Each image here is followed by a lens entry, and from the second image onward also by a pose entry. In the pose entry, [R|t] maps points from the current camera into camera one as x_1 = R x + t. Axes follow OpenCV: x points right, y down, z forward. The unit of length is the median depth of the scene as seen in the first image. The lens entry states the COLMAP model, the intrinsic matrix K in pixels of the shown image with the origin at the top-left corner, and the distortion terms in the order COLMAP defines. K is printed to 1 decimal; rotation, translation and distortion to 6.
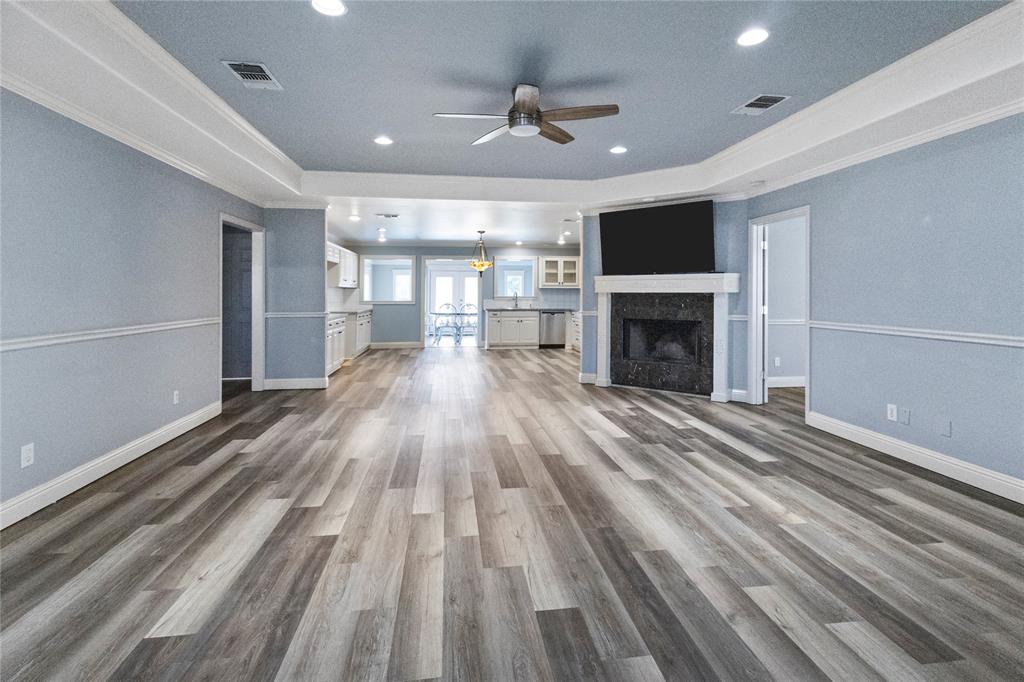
lens RADIAL K [[488.8, 0, 513.0], [0, 488.8, 294.2], [0, 0, 1]] dist [0.002729, -0.000760]
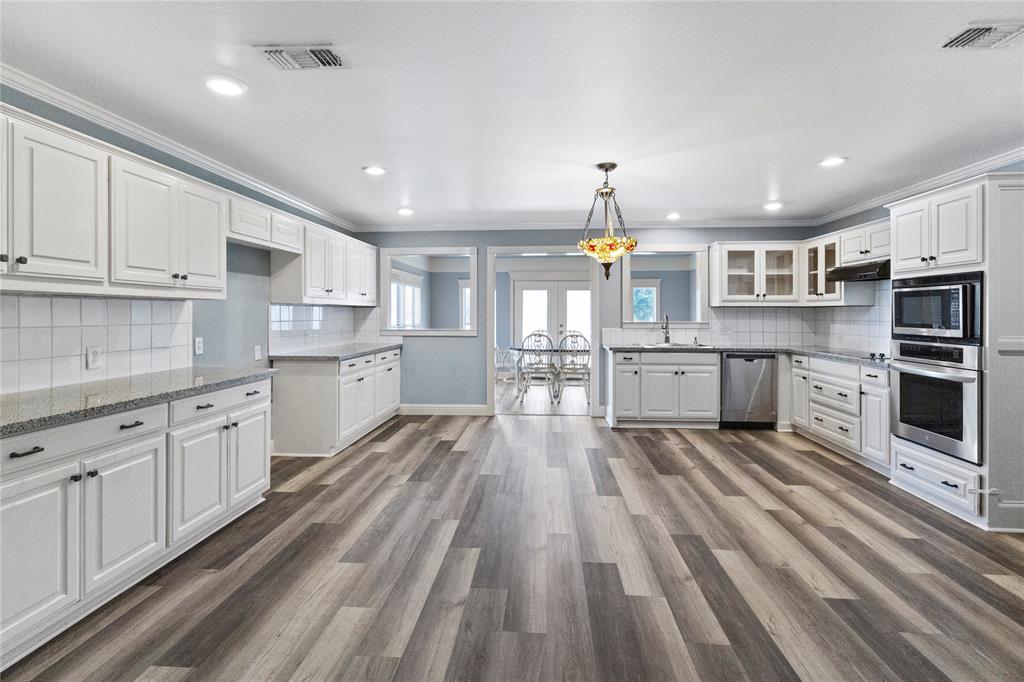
lens RADIAL K [[480.6, 0, 513.6], [0, 480.6, 310.3], [0, 0, 1]] dist [0.002366, 0.000243]
pose [[0.978643, -0.002293, -0.205554, -0.047729], [0.000093, 0.999943, -0.010712, -0.002588], [0.205567, 0.010464, 0.978587, 0.469718]]
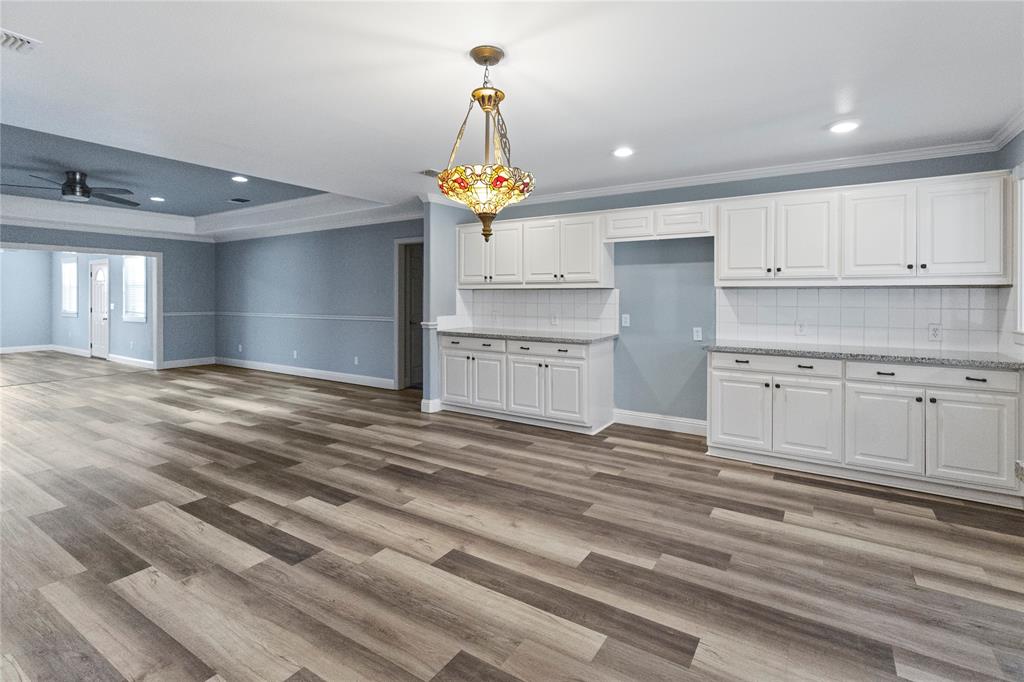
lens RADIAL K [[488.8, 0, 513.0], [0, 488.8, 294.2], [0, 0, 1]] dist [0.002729, -0.000760]
pose [[-0.653951, -0.007039, -0.756504, 0.090642], [-0.005422, 0.999975, -0.004617, -0.004325], [0.756517, 0.001083, -0.653973, 0.935192]]
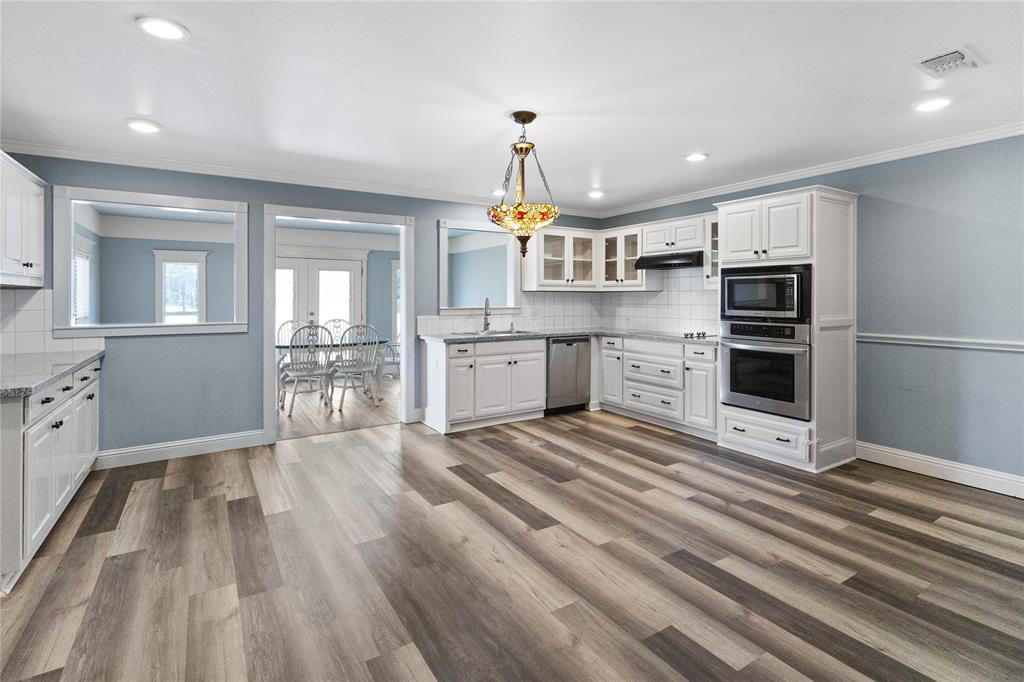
lens RADIAL K [[488.8, 0, 513.0], [0, 488.8, 294.2], [0, 0, 1]] dist [0.002729, -0.000760]
pose [[0.909762, -0.000423, 0.415131, -0.167121], [0.004792, 0.999944, -0.009482, -0.003936], [-0.415103, 0.010615, 0.909712, 0.559966]]
